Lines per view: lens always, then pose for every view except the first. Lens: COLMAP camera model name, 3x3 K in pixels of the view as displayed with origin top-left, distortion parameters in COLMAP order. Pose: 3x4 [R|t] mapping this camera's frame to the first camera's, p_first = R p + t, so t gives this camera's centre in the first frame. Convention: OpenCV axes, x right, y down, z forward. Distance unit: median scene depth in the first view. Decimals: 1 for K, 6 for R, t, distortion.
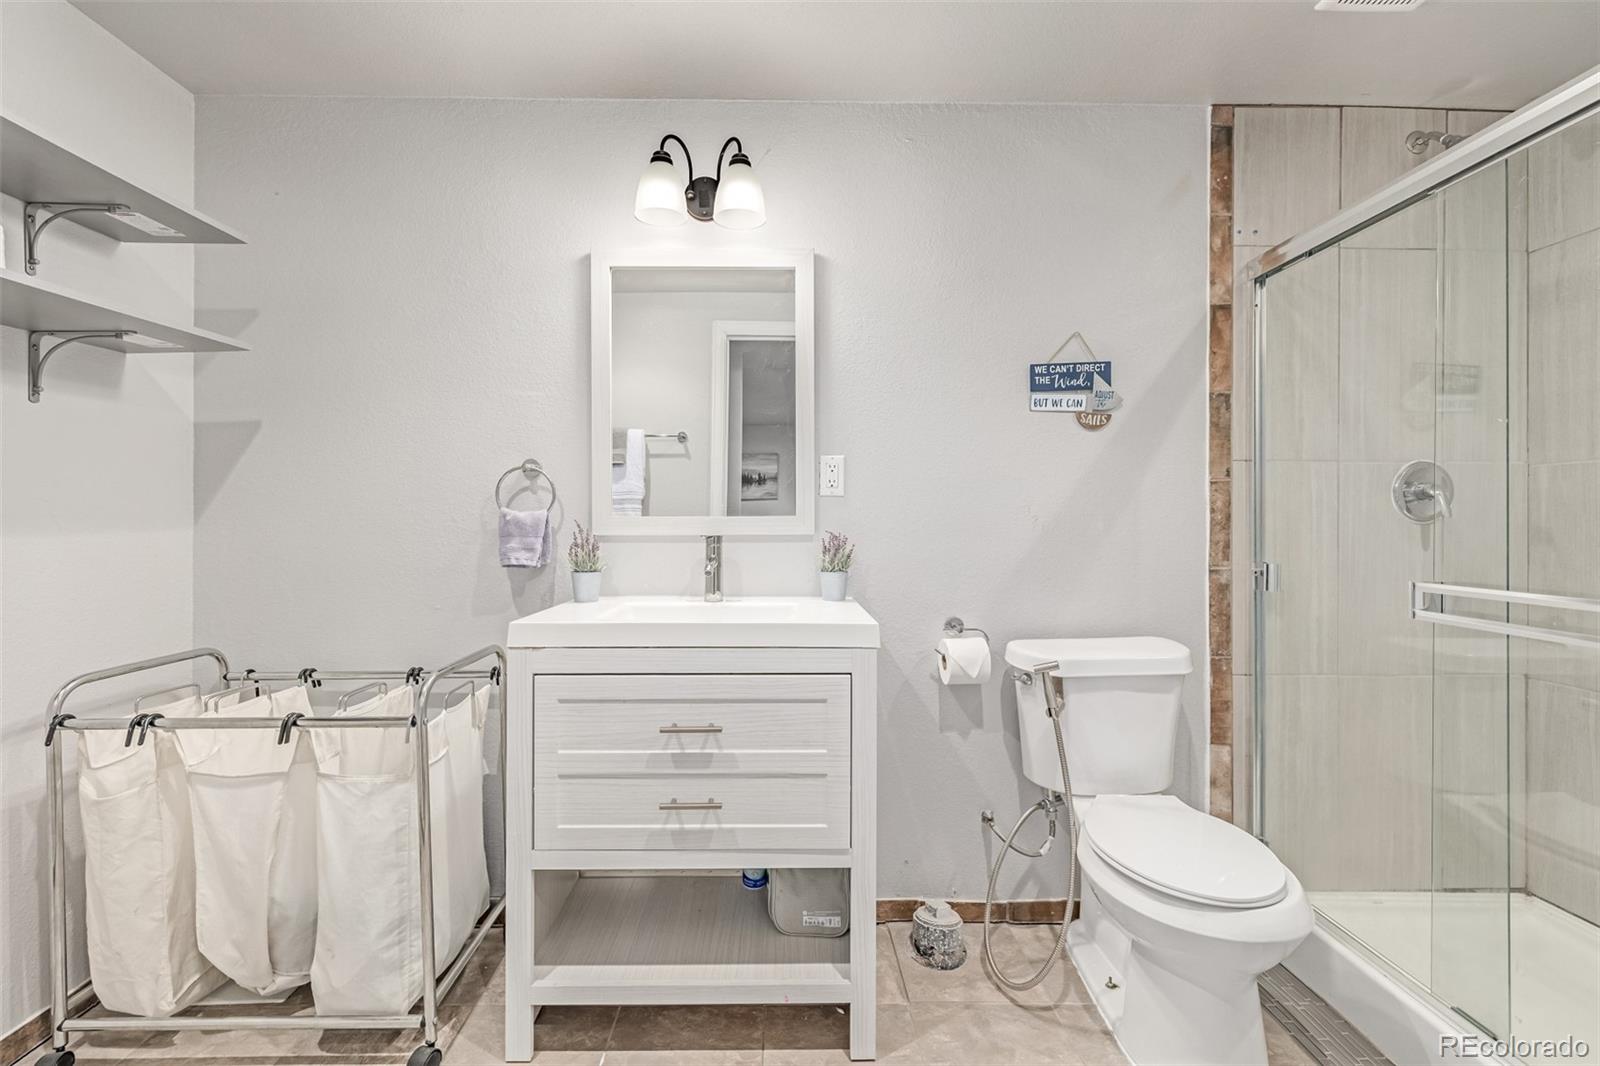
lens RADIAL K [[673.1, 0, 793.3], [0, 673.1, 528.8], [0, 0, 1]] dist [0.000995, 0.000376]
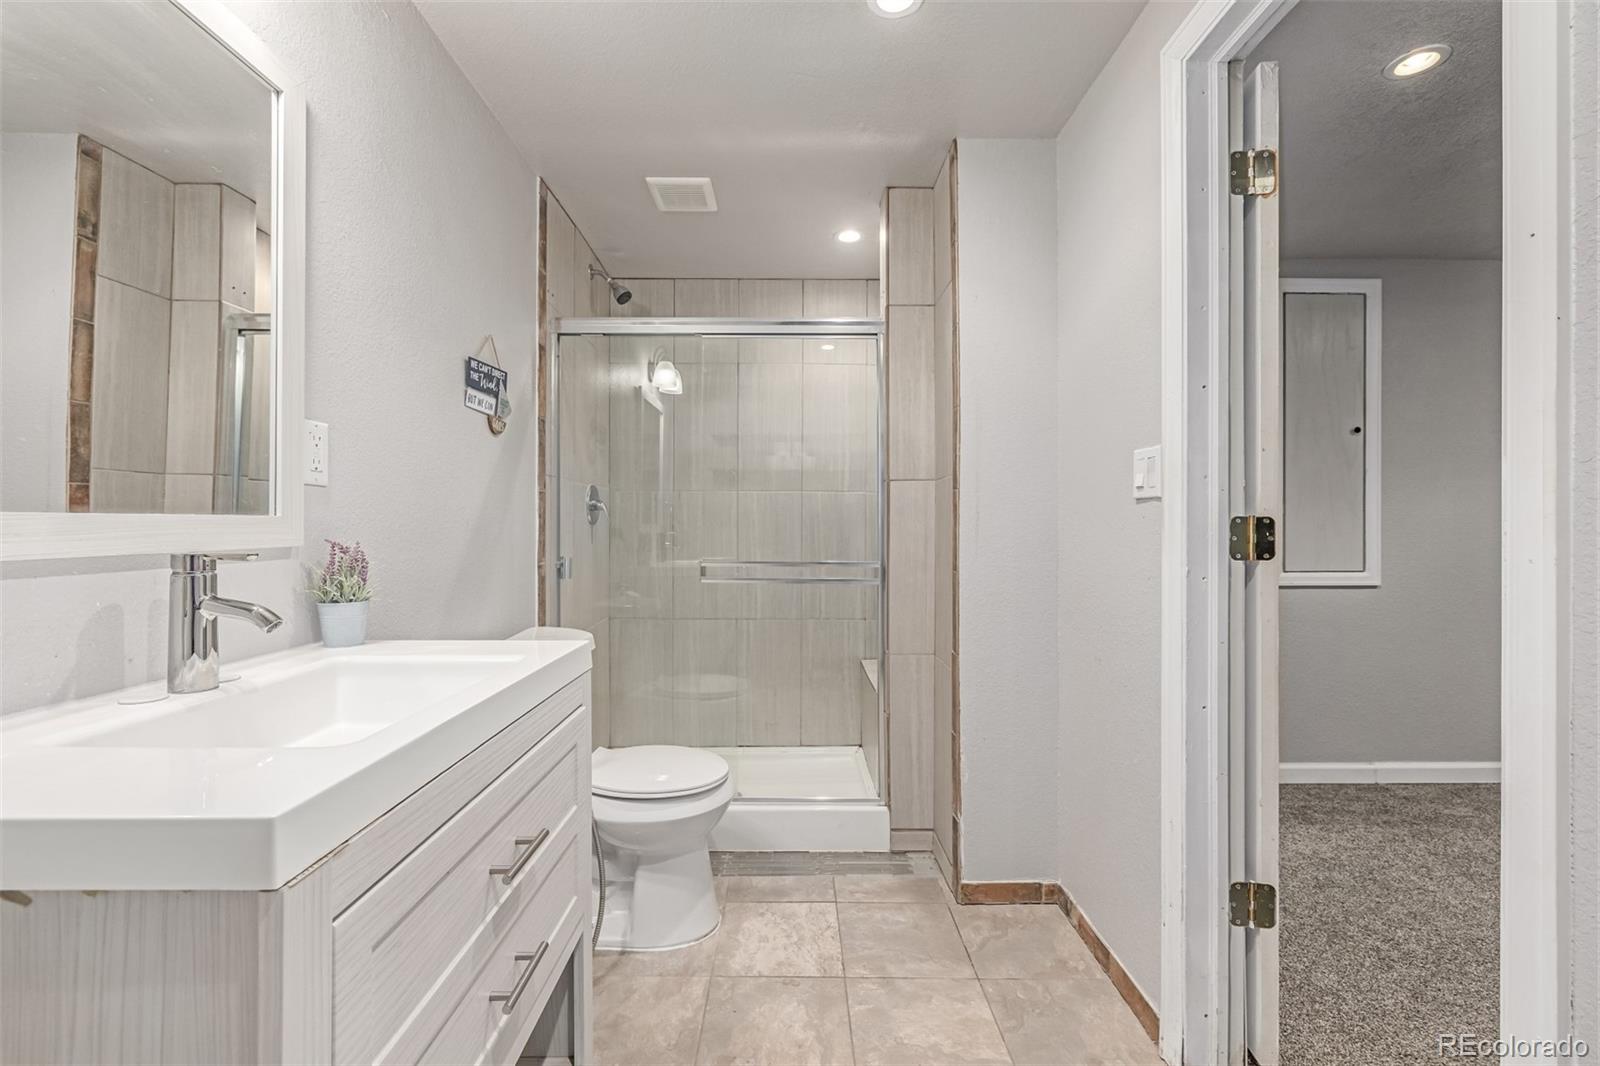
lens RADIAL K [[673.1, 0, 793.3], [0, 673.1, 528.8], [0, 0, 1]] dist [0.000995, 0.000376]
pose [[0.021207, -0.004949, 0.999763, -0.571814], [0.007371, 0.999961, 0.004793, -0.006227], [-0.999748, 0.007267, 0.021243, 0.530335]]
